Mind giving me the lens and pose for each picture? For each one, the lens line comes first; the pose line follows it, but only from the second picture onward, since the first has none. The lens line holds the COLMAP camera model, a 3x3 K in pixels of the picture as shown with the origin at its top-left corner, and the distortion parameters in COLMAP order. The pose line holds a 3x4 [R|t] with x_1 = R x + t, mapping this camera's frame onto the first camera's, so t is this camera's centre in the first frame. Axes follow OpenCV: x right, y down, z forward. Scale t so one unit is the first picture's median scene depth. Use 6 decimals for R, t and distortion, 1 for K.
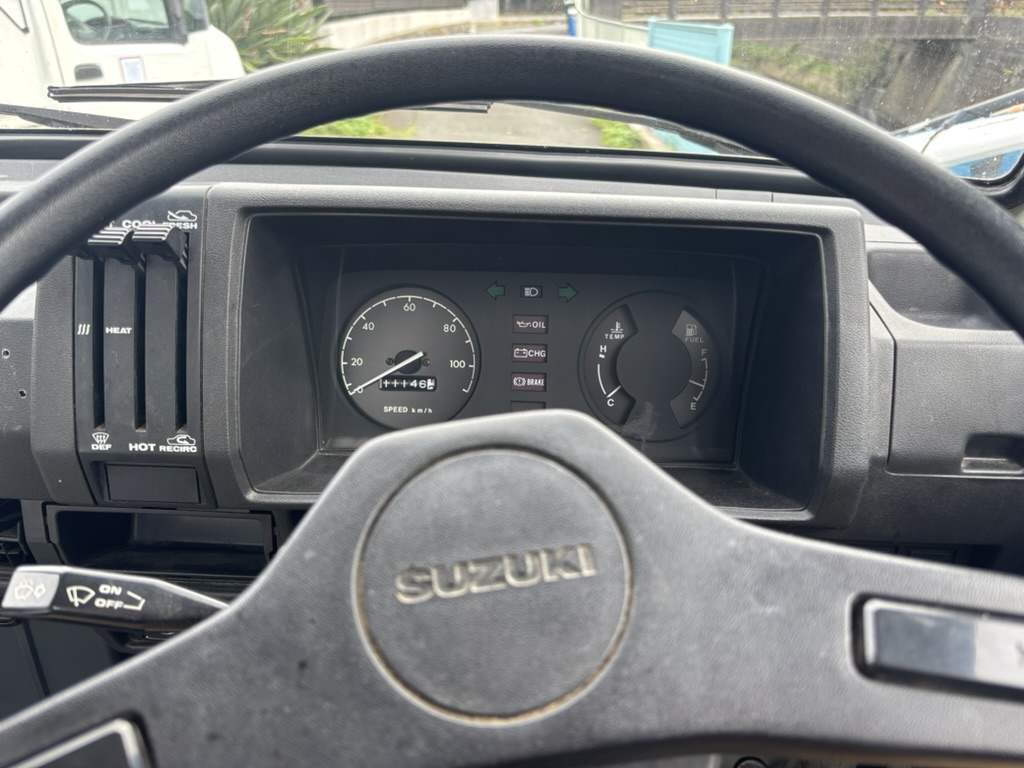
lens RADIAL K [[779.2, 0, 514.8], [0, 779.2, 382.8], [0, 0, 1]] dist [0.036194, -0.045044]
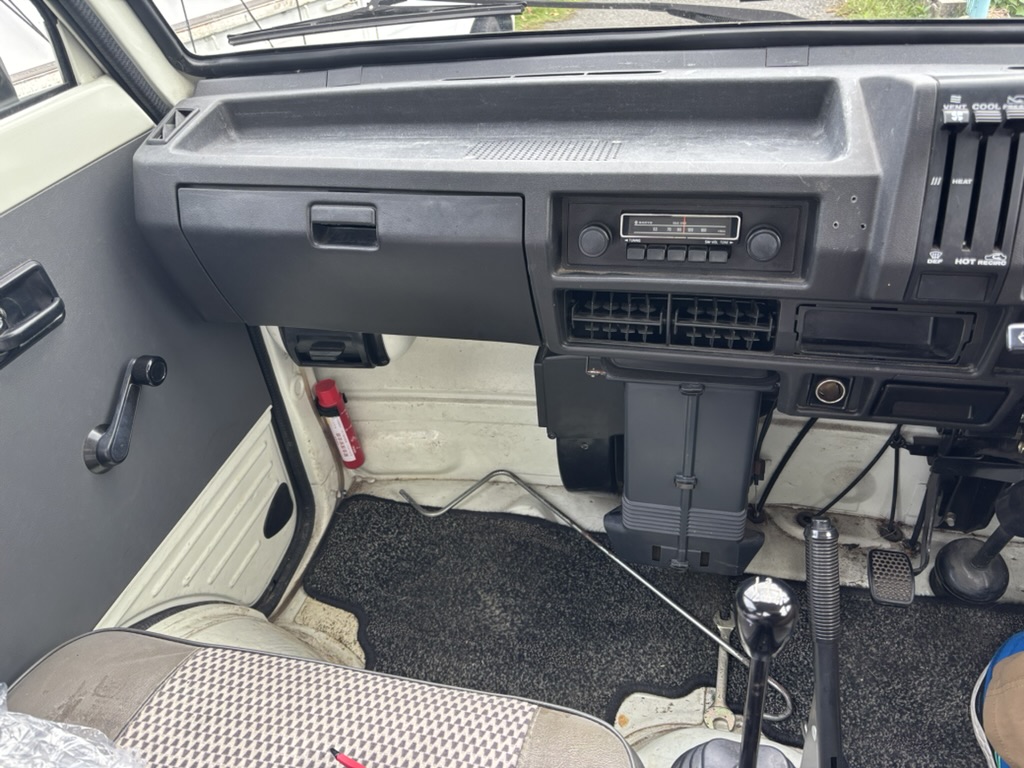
lens RADIAL K [[779.2, 0, 514.8], [0, 779.2, 382.8], [0, 0, 1]] dist [0.036194, -0.045044]
pose [[0.973936, 0.040081, -0.223254, -0.972125], [0.001865, 0.982815, 0.184583, 0.031581], [0.226816, -0.180188, 0.957124, -0.675870]]
